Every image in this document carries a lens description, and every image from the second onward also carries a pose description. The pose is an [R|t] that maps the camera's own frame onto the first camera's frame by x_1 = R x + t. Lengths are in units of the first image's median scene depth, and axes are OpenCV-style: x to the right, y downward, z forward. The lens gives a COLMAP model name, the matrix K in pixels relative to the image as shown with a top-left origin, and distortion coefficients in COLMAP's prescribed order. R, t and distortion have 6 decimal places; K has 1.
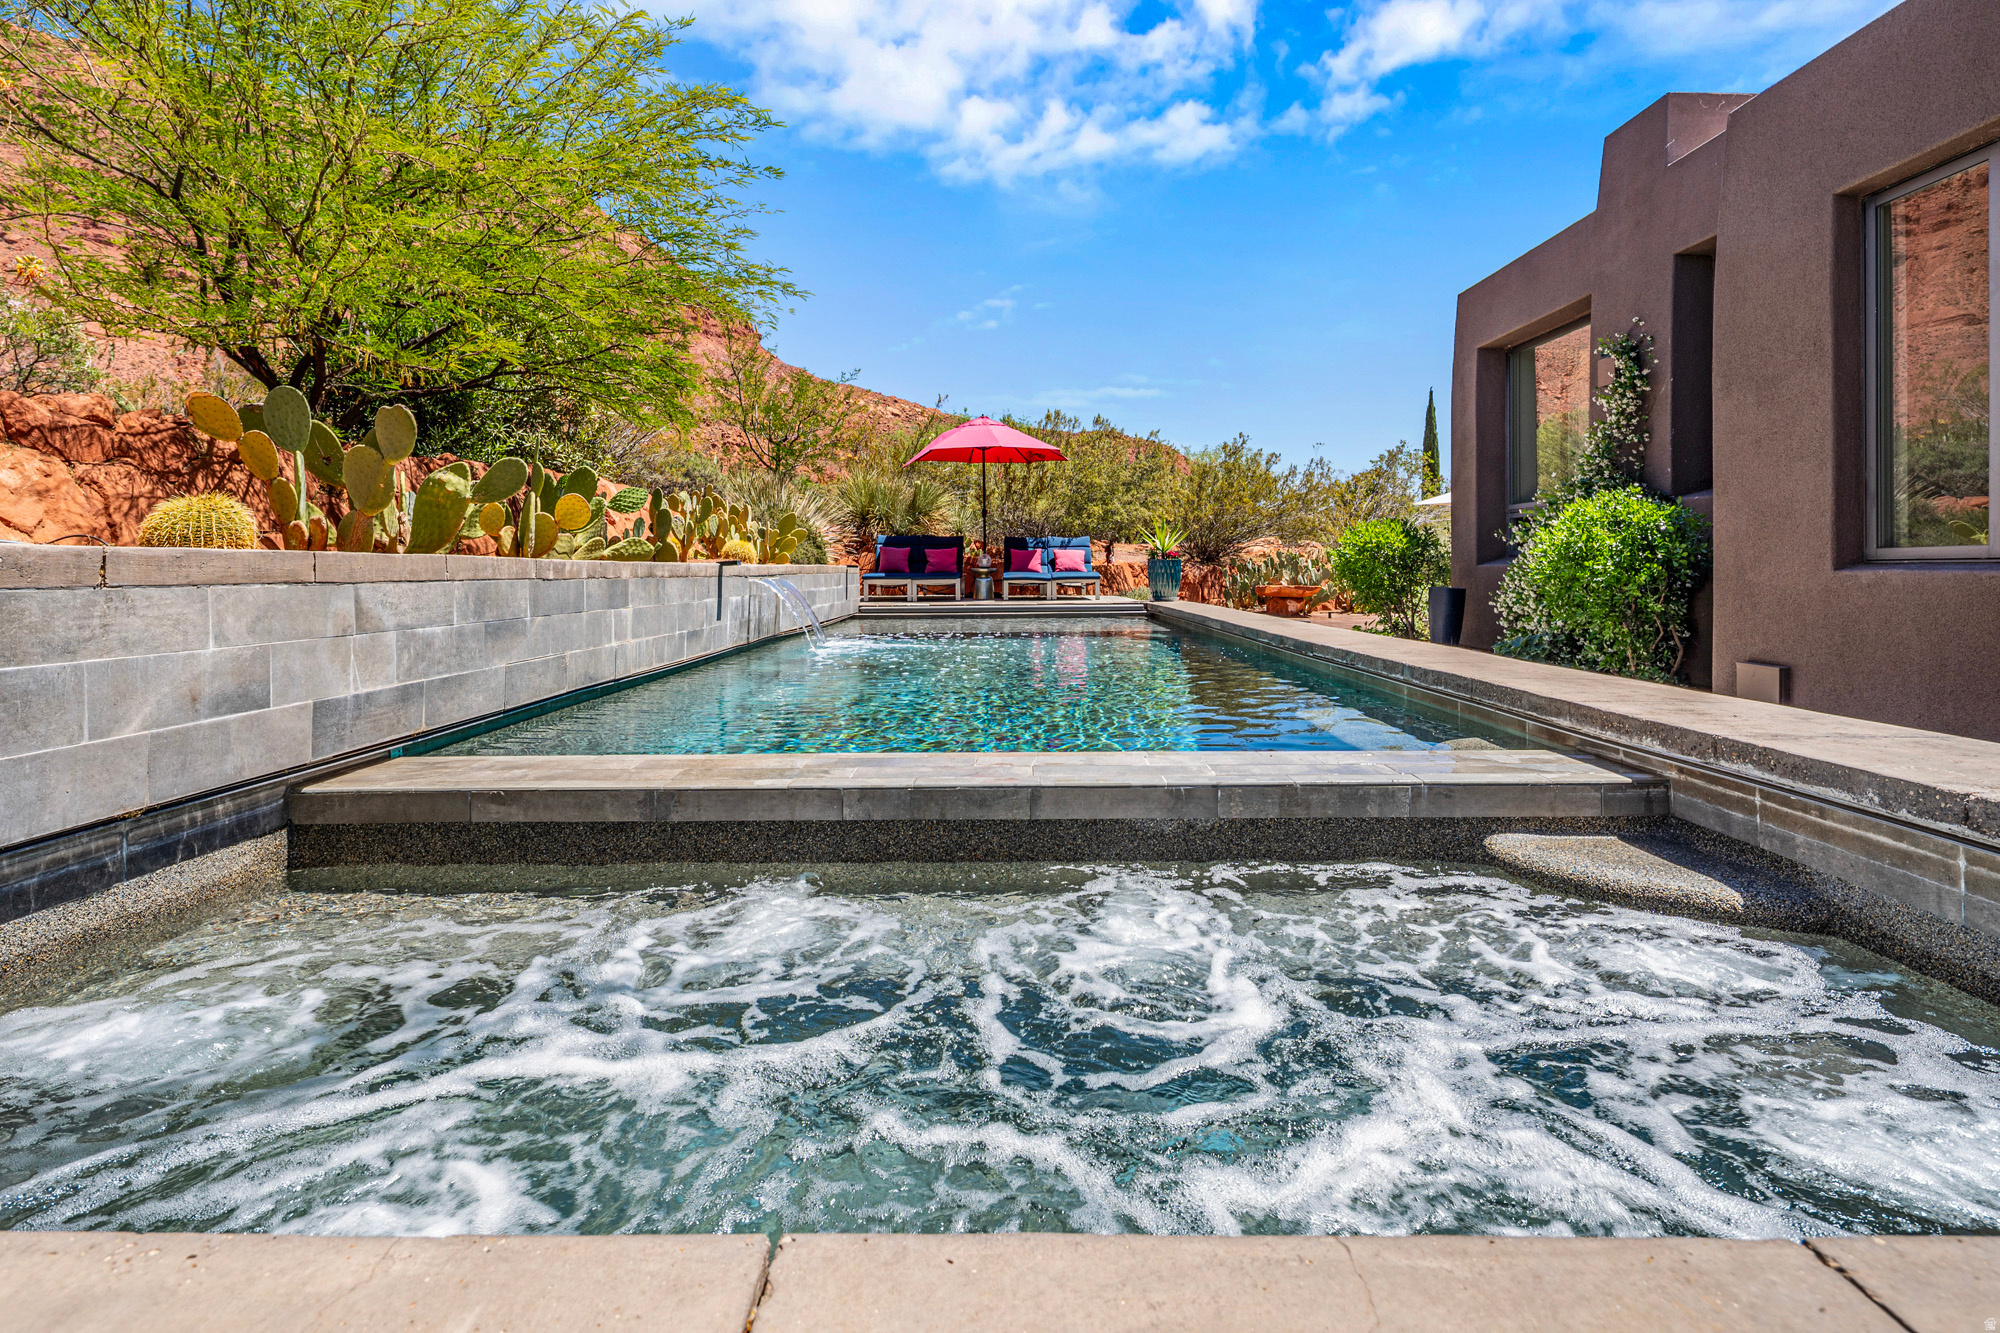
lens RADIAL K [[973.5, 0, 989.3], [0, 973.5, 658.6], [0, 0, 1]] dist [-0.004823, -0.000922]
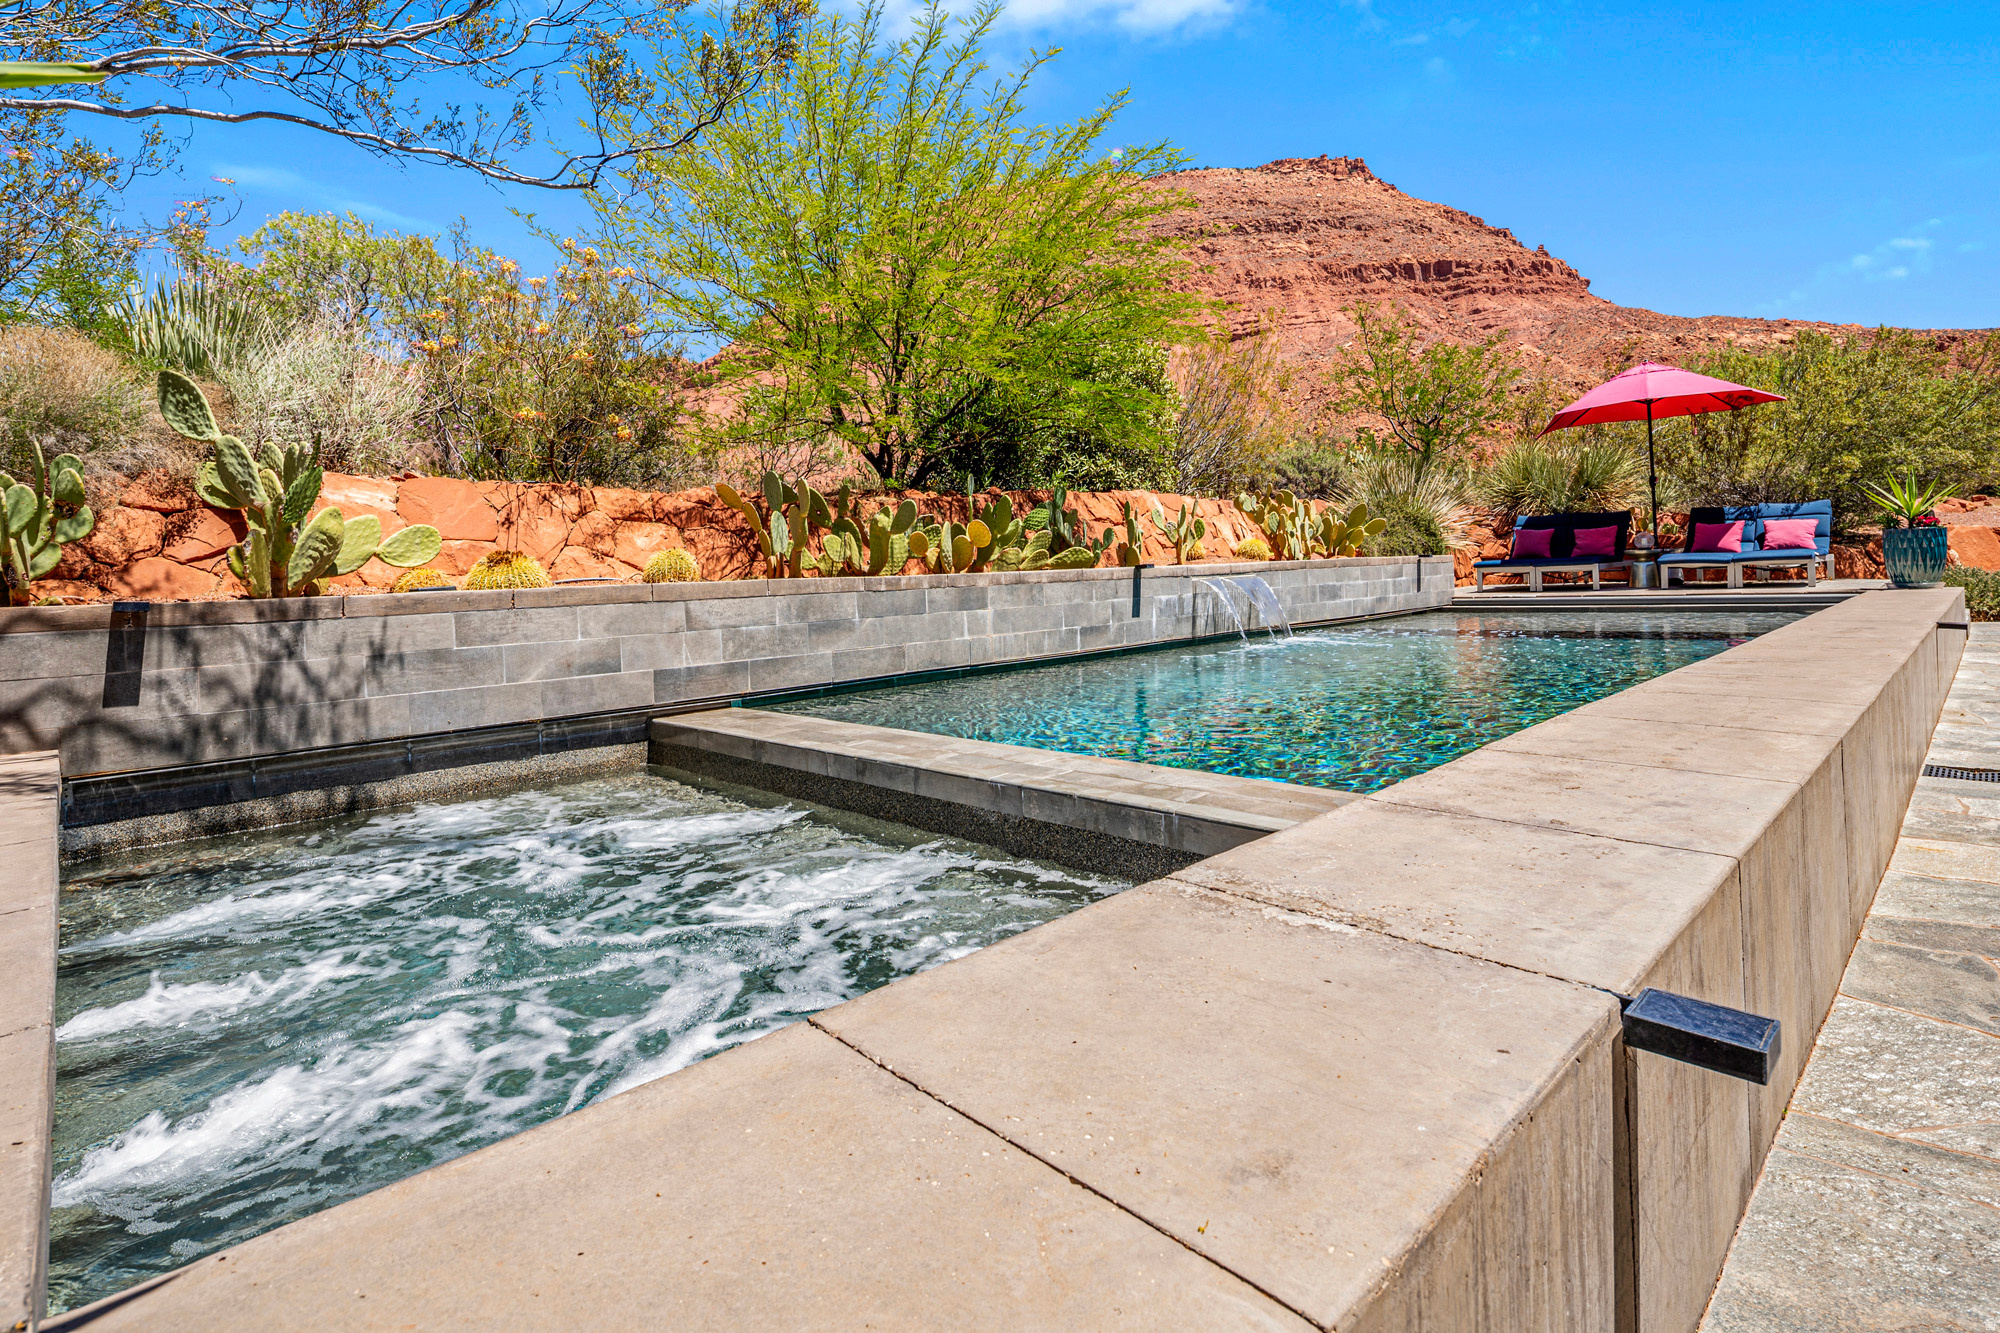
lens RADIAL K [[973.5, 0, 998.5], [0, 973.5, 670.7], [0, 0, 1]] dist [-0.004823, -0.000922]
pose [[0.698569, 0.047561, -0.713960, 0.536563], [-0.028087, 0.998842, 0.039057, -0.021735], [0.714991, -0.007231, 0.699096, 0.120369]]
